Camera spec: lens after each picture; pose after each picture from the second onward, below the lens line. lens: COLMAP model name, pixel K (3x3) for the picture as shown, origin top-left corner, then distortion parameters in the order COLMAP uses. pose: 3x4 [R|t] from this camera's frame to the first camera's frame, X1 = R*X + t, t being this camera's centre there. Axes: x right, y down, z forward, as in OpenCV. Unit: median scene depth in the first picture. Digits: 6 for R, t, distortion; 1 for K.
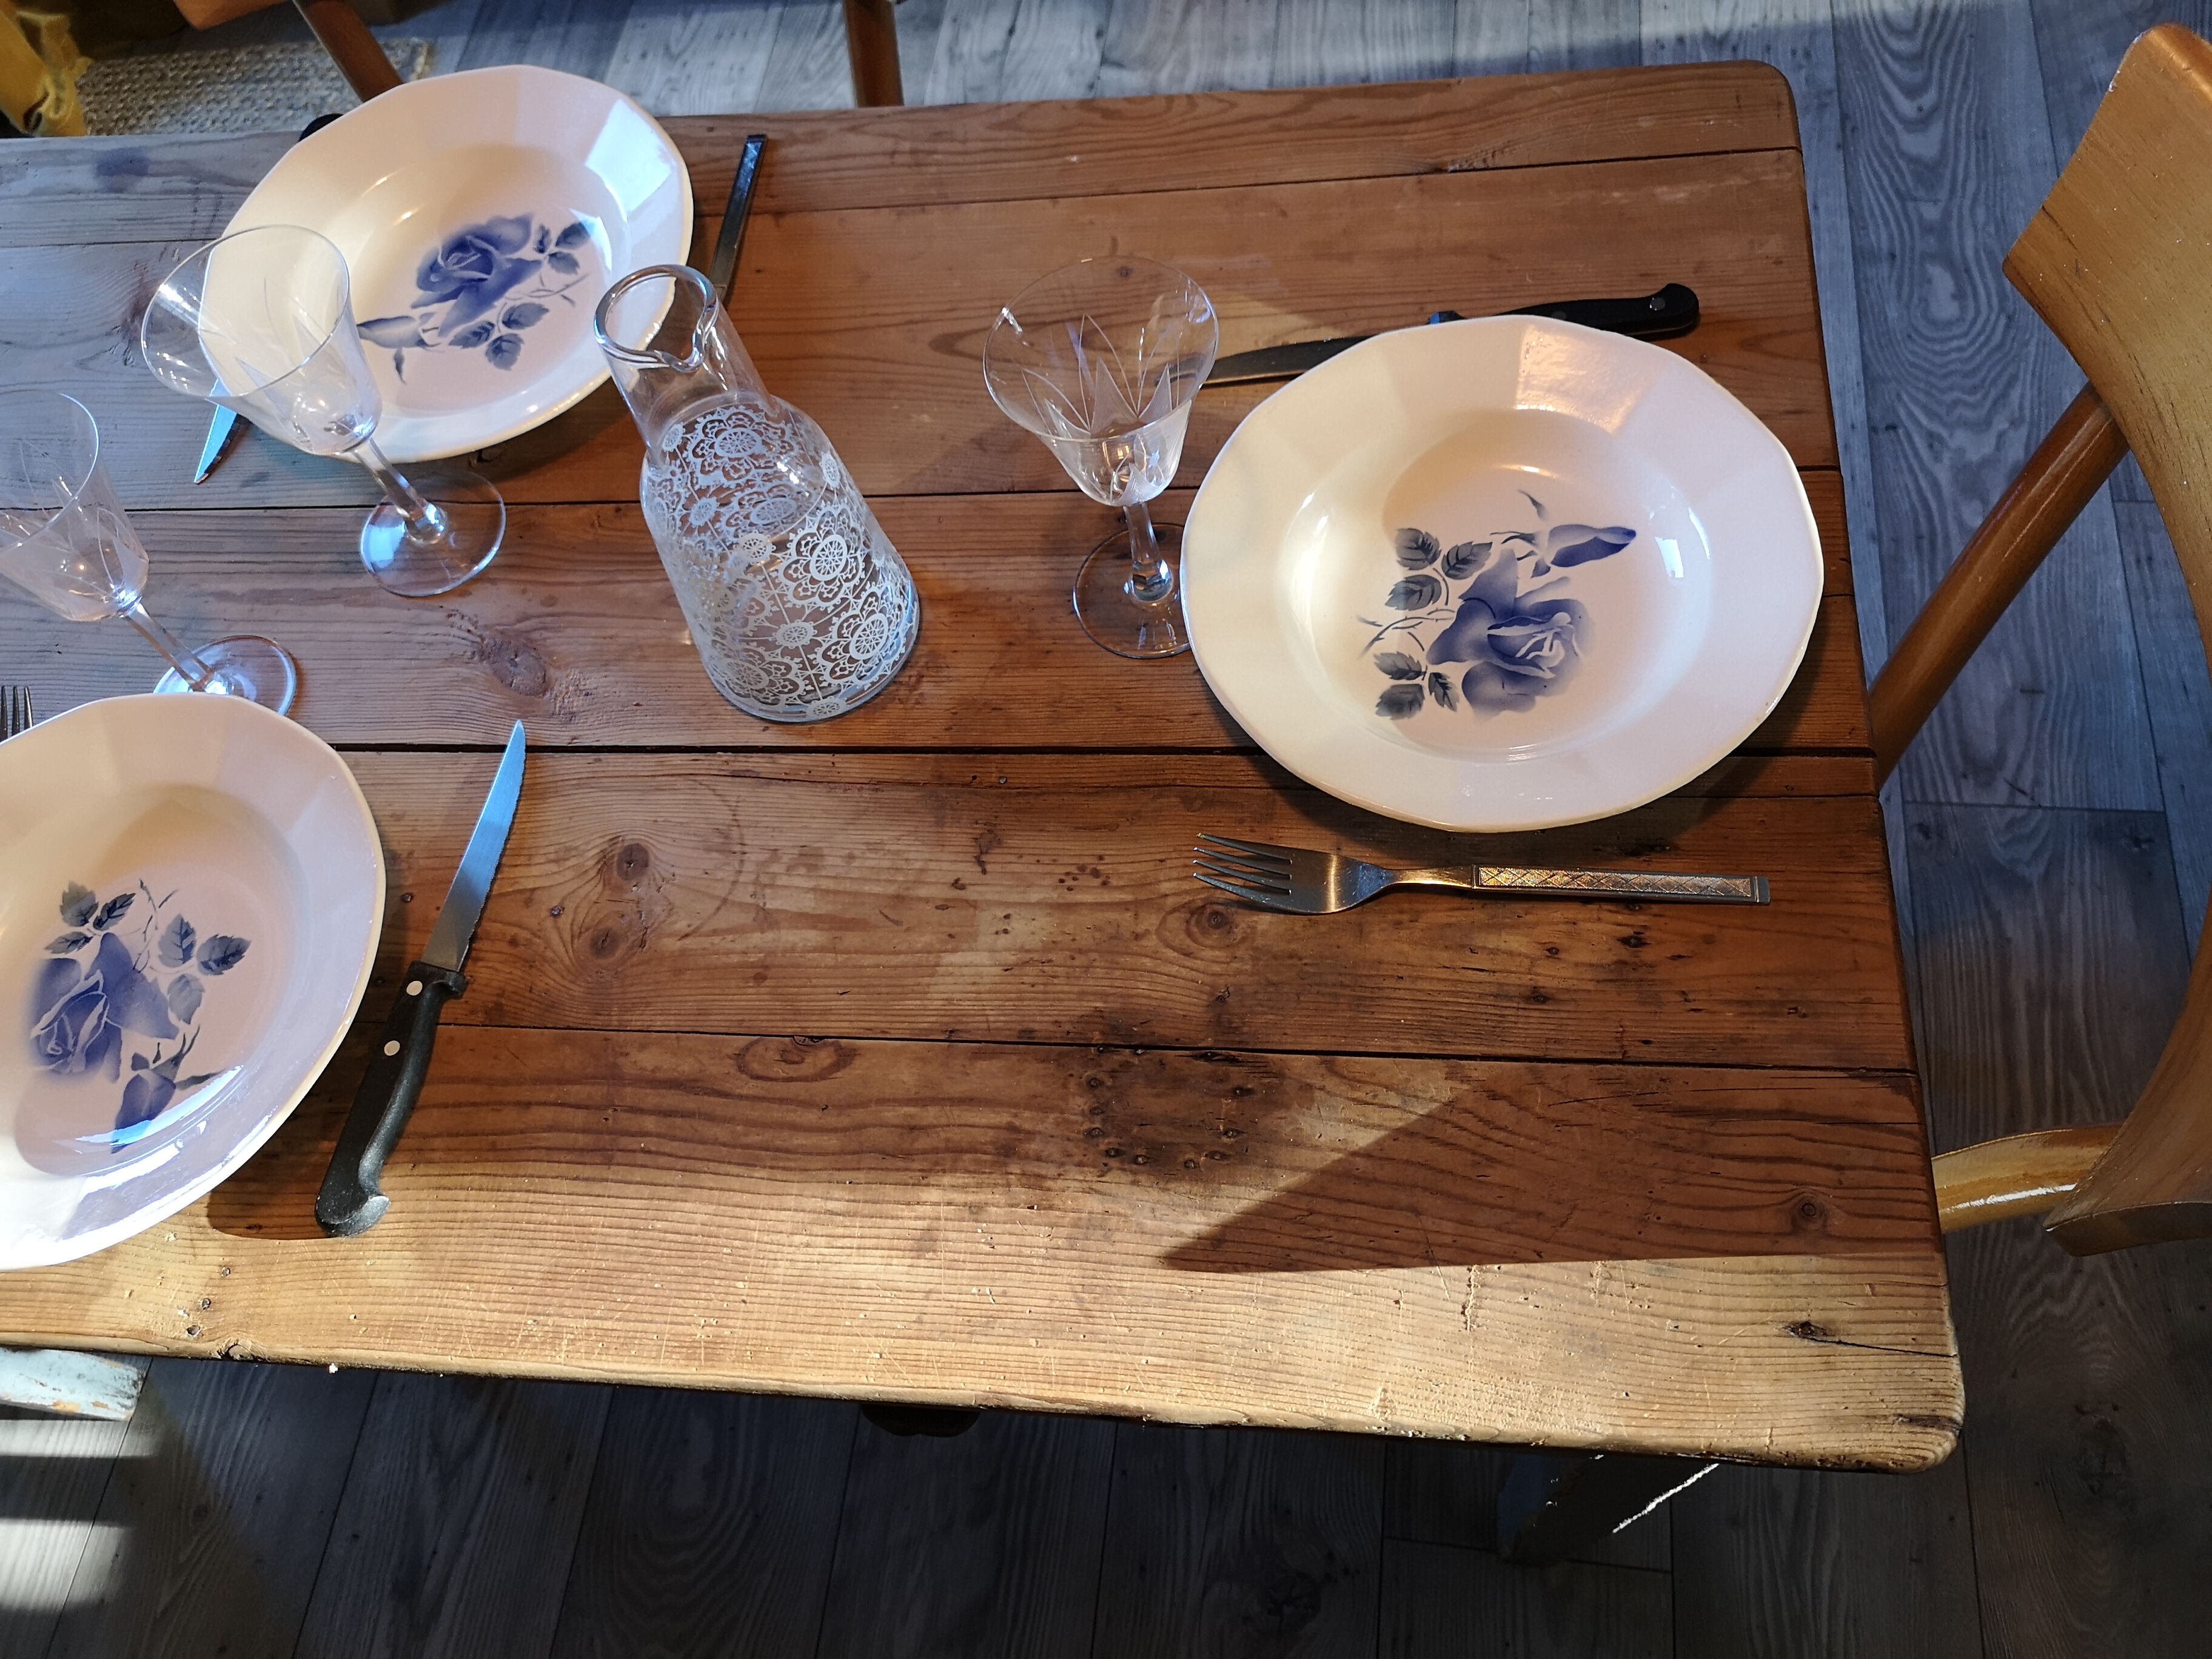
lens RADIAL K [[1706.2, 0, 1103.0], [0, 1706.2, 839.9], [0, 0, 1]] dist [0.047844, -0.044239]
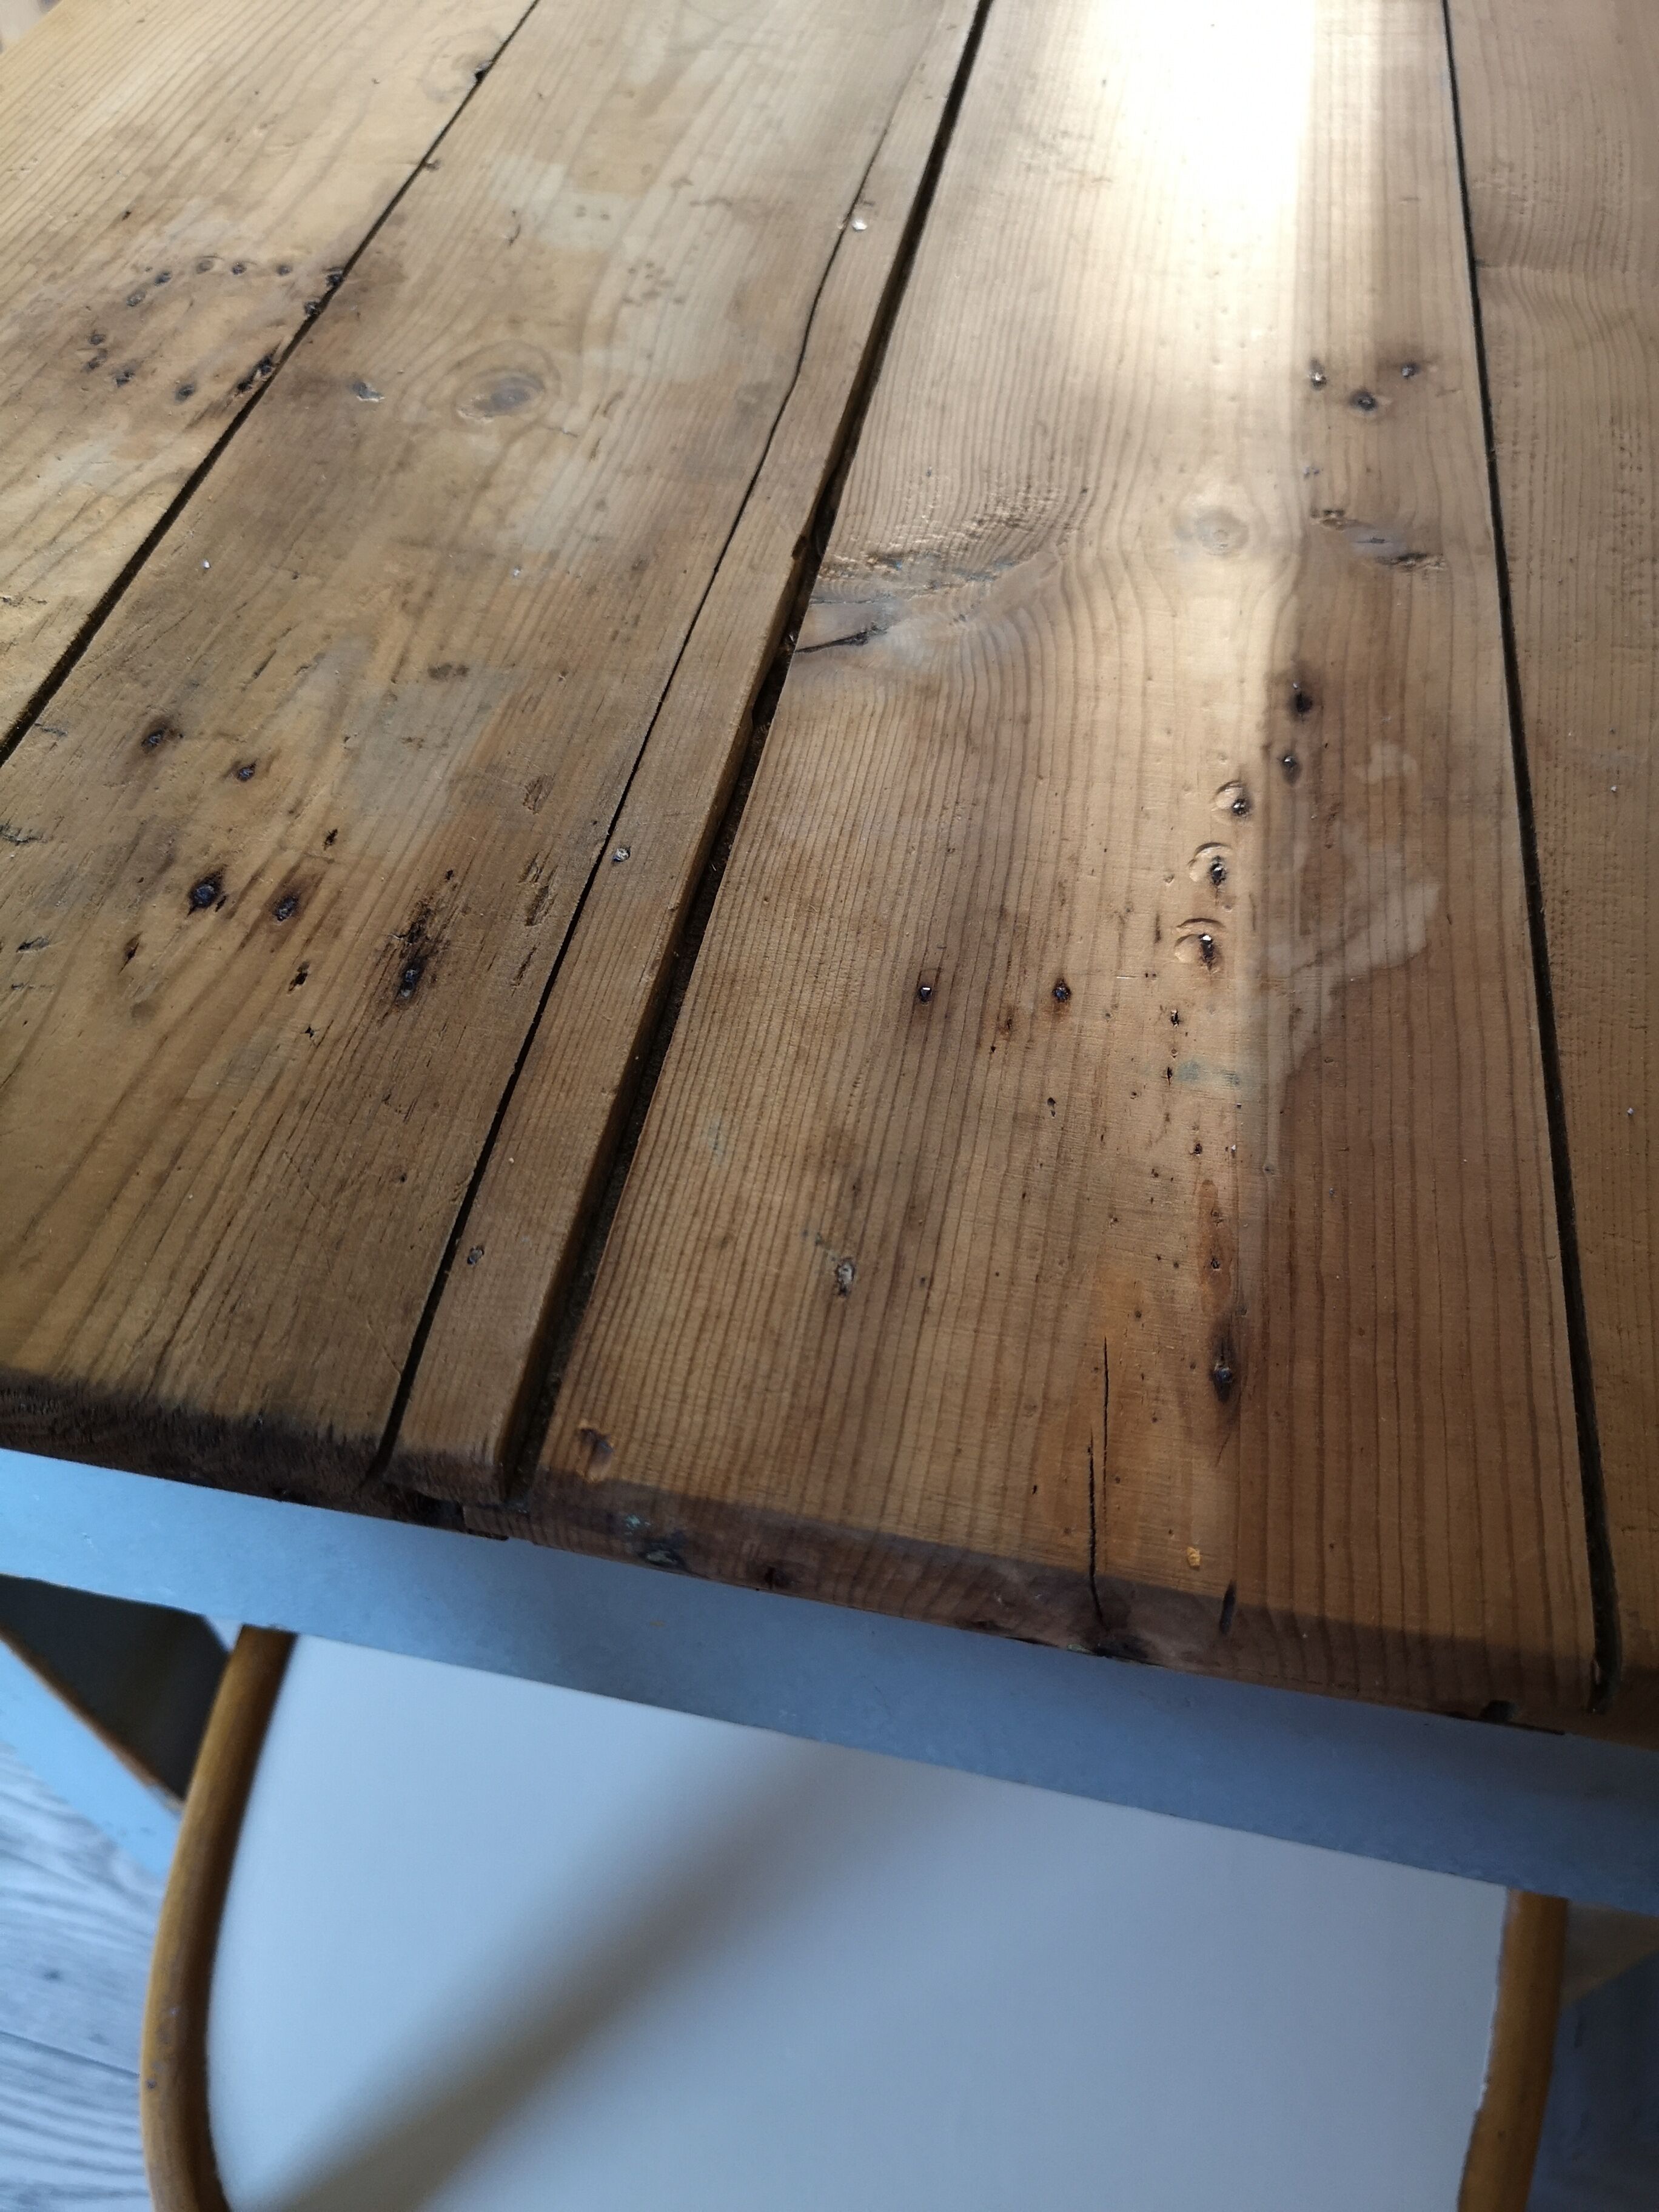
lens RADIAL K [[1706.2, 0, 832.5], [0, 1706.2, 1111.8], [0, 0, 1]] dist [0.047844, -0.044239]
pose [[-0.094739, 0.864530, -0.493570, 0.510735], [-0.884282, 0.154642, 0.440603, -0.246016], [0.457242, 0.478197, 0.749838, 0.696944]]
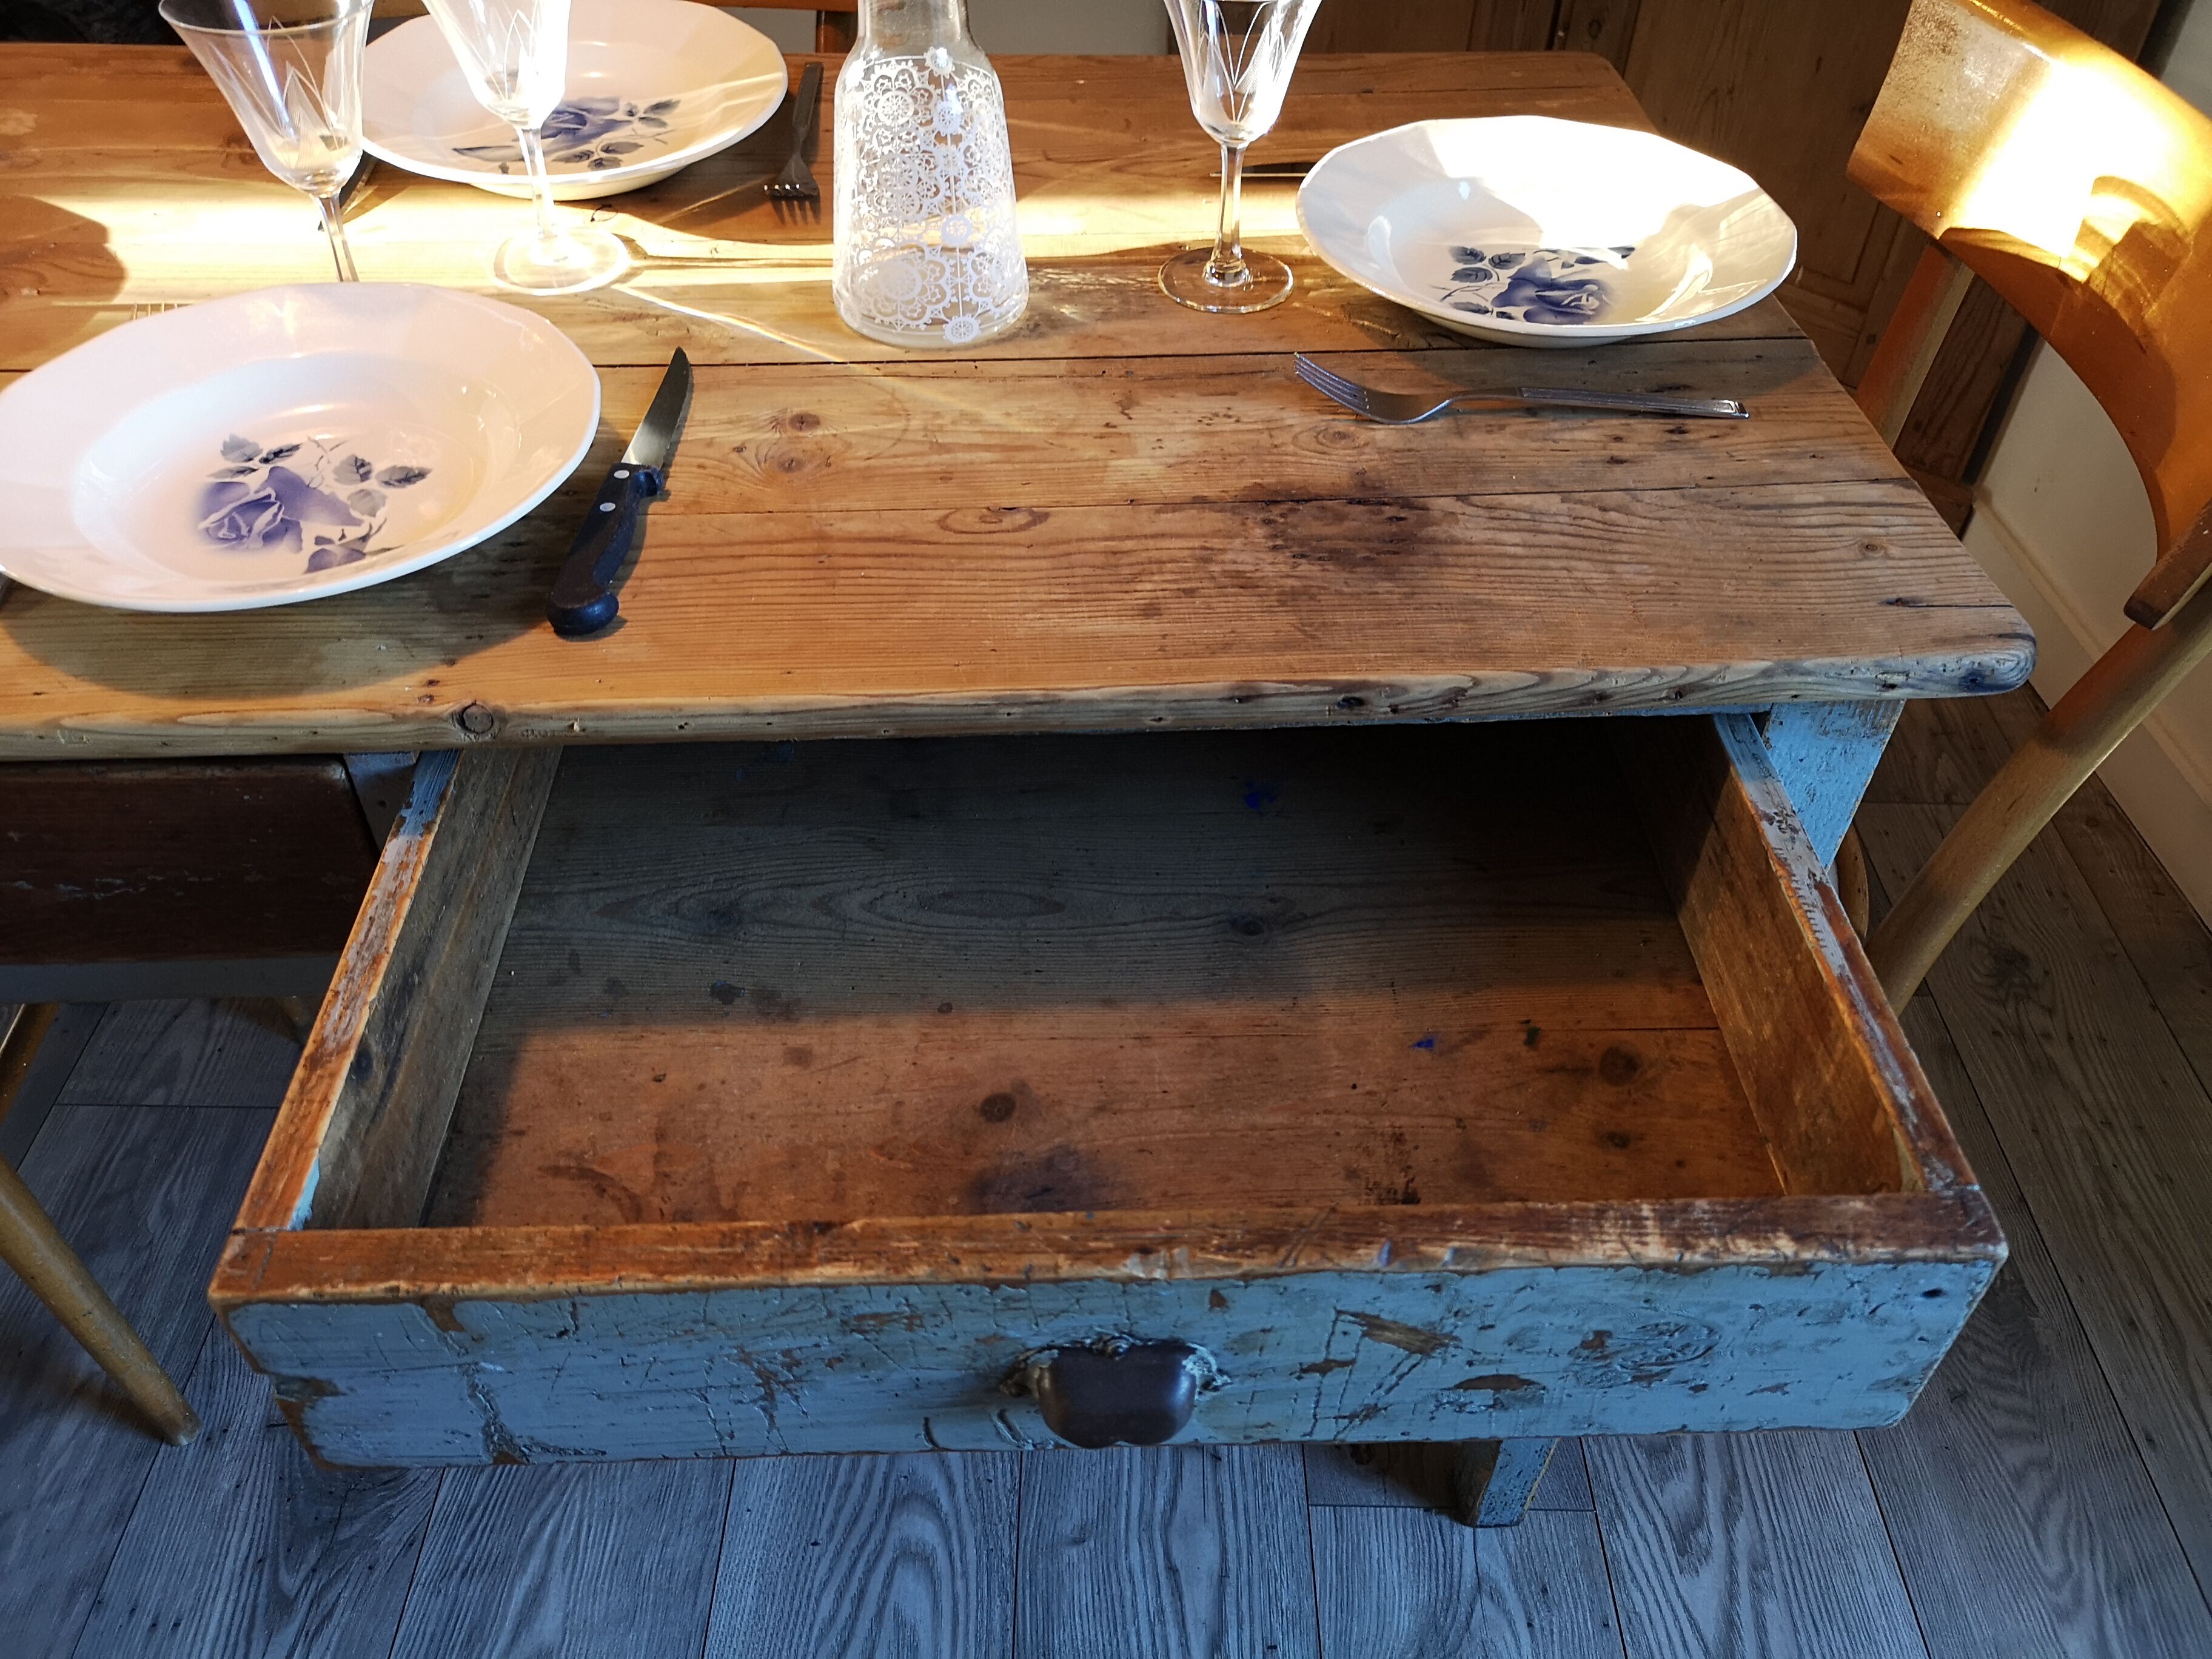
lens RADIAL K [[1706.2, 0, 1103.2], [0, 1706.2, 821.9], [0, 0, 1]] dist [0.047844, -0.044239]
pose [[0.976598, 0.005800, 0.214994, -0.327051], [0.067775, 0.940406, -0.333231, 0.644225], [-0.204114, 0.340004, 0.918006, 0.037249]]
